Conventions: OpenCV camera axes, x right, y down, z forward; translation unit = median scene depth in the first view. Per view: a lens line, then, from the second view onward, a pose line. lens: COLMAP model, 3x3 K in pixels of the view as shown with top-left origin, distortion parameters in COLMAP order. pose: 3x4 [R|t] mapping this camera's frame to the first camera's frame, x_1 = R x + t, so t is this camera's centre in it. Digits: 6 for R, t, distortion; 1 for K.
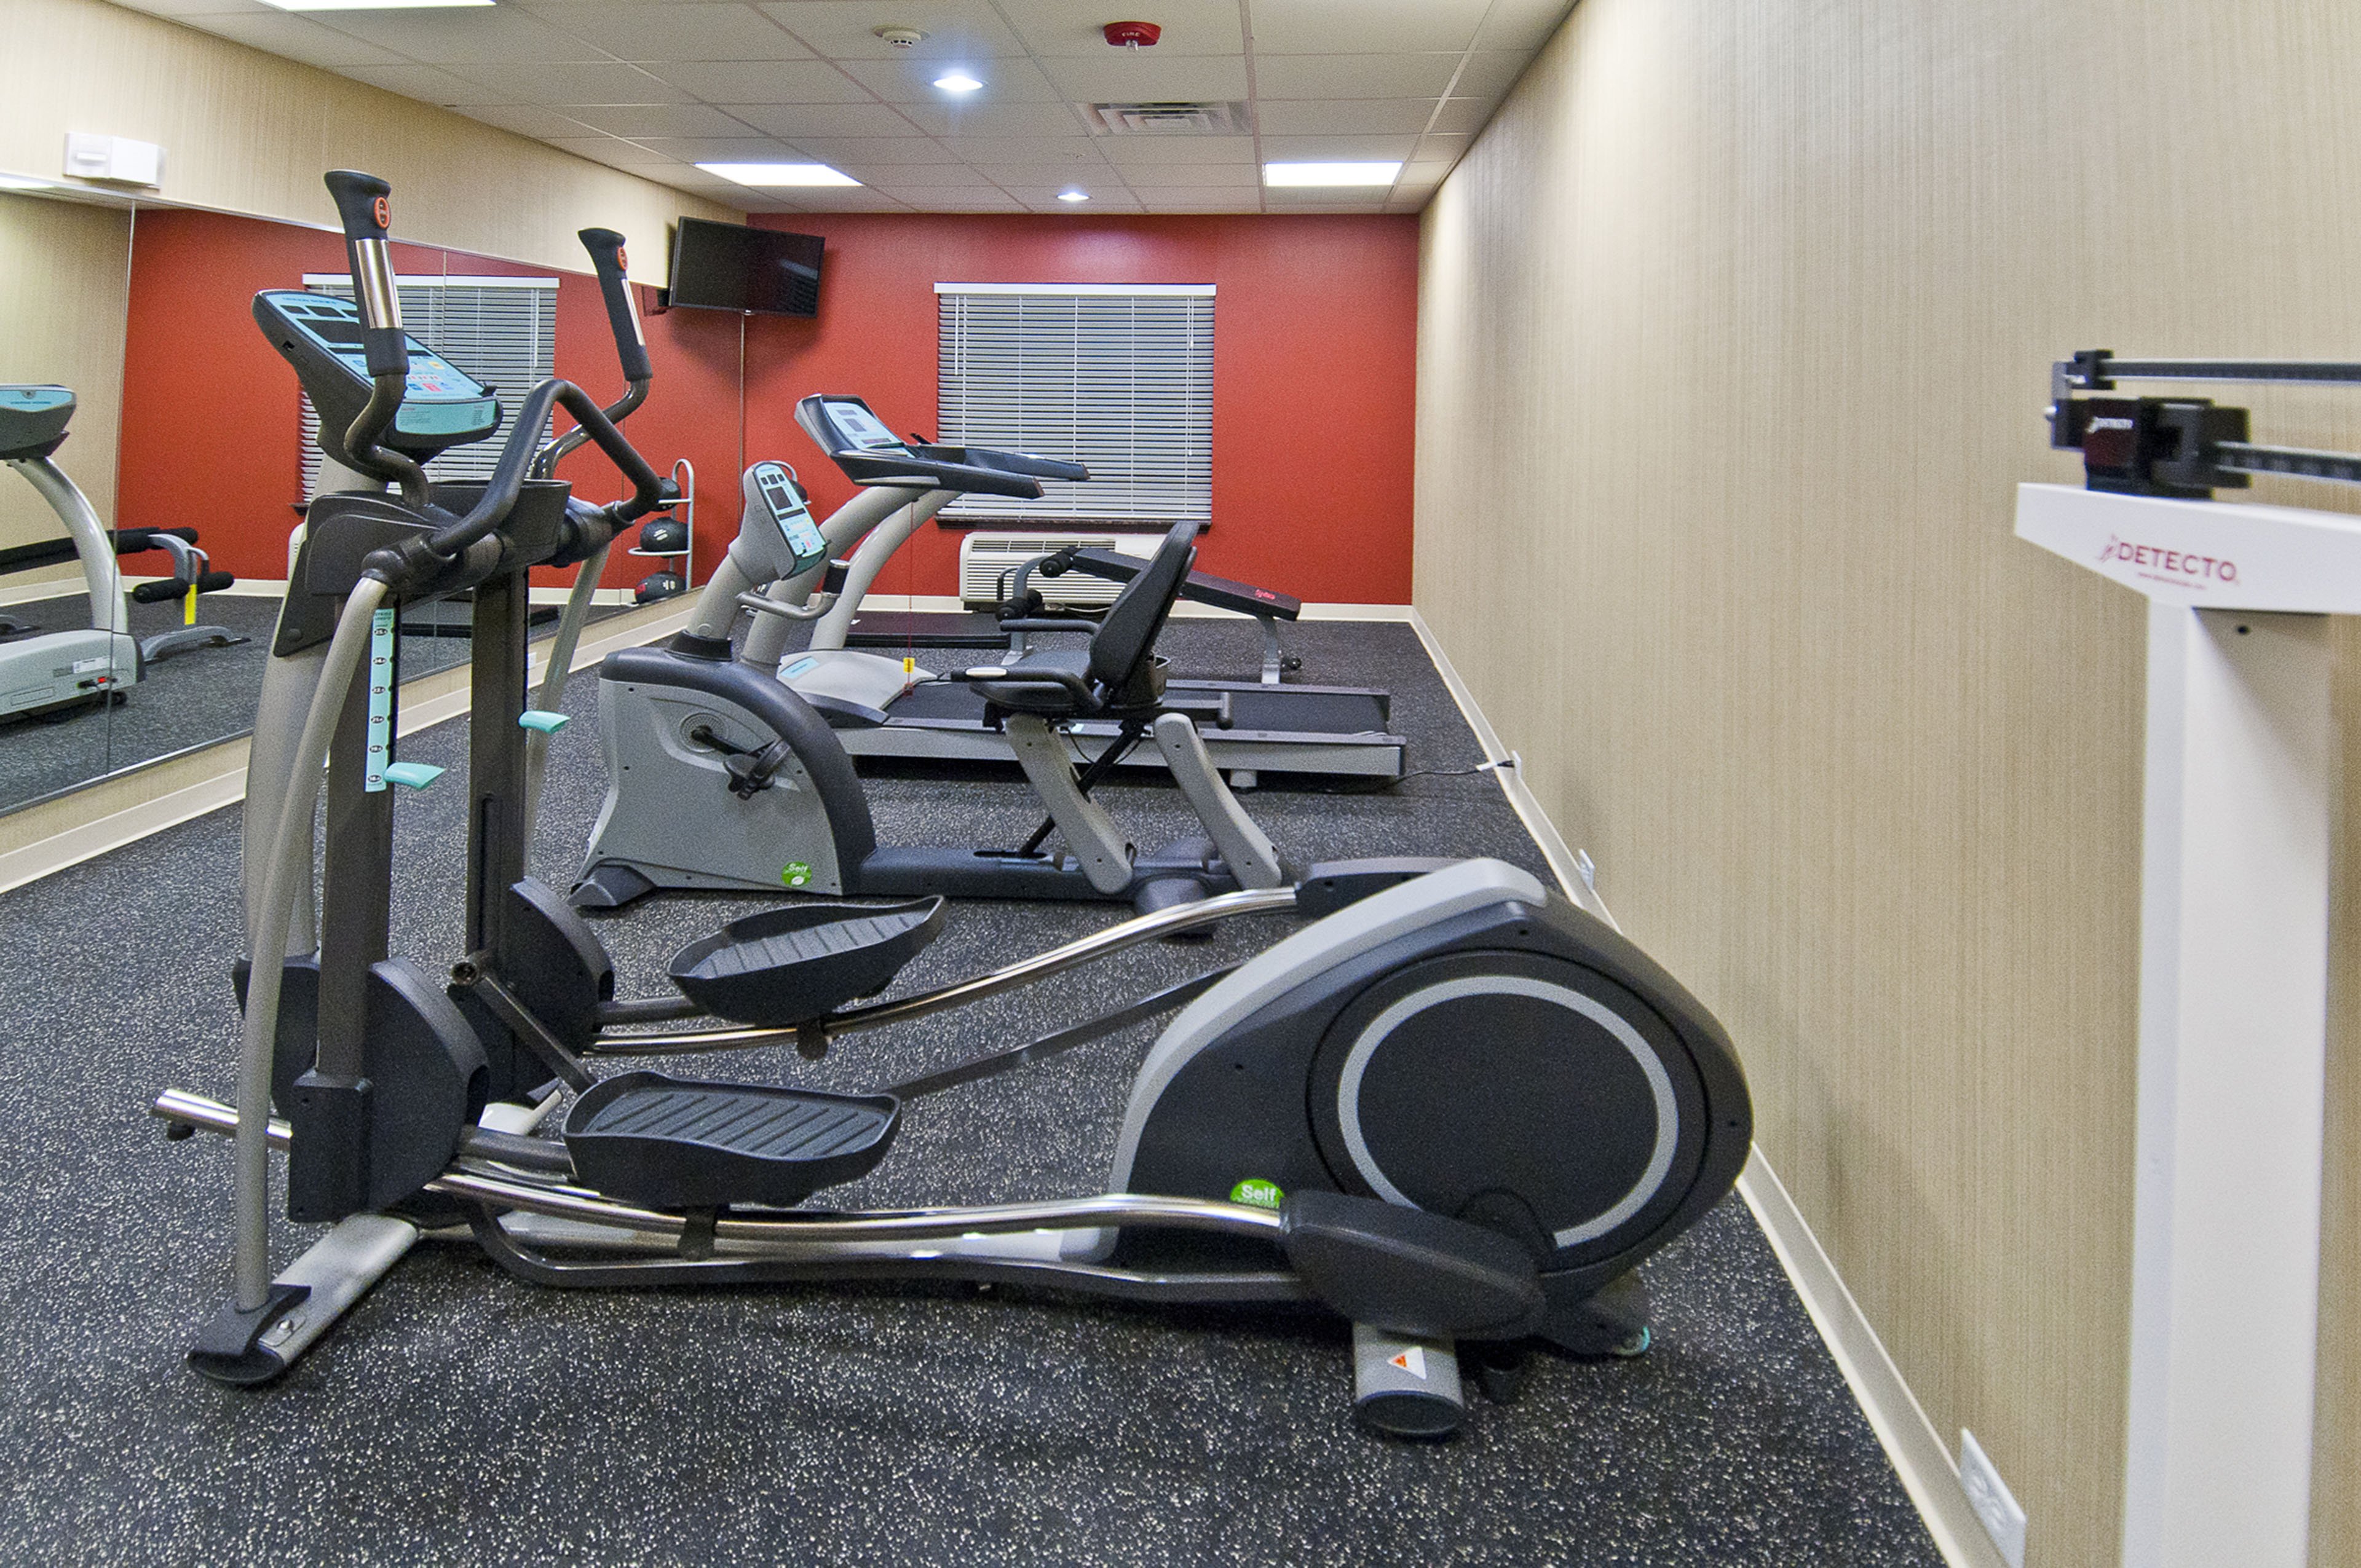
lens RADIAL K [[1241.8, 0, 1180.5], [0, 1241.8, 784.0], [0, 0, 1]] dist [0.001836, -0.001184]
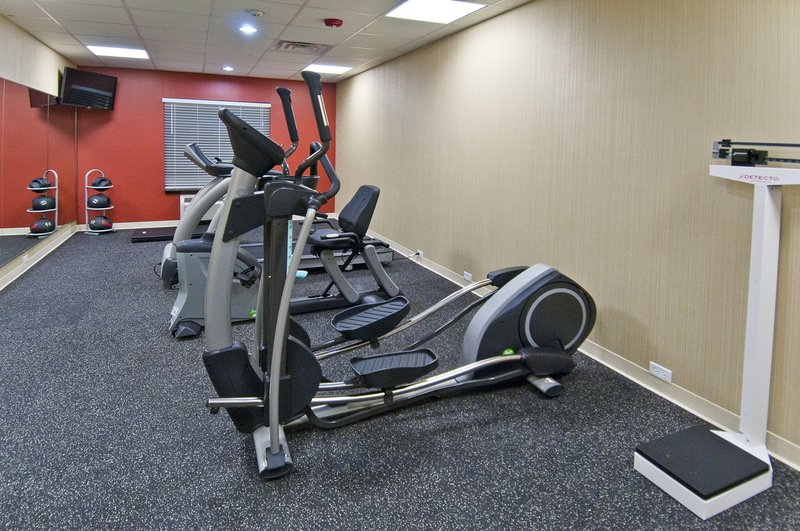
lens RADIAL K [[399.3, 0, 400.6], [0, 399.3, 309.8], [0, 0, 1]] dist [0.029750, -0.017832]
pose [[0.895240, -0.171096, 0.411425, -0.738258], [0.132296, 0.983767, 0.121242, -0.009768], [-0.425491, -0.054111, 0.903344, -0.016642]]
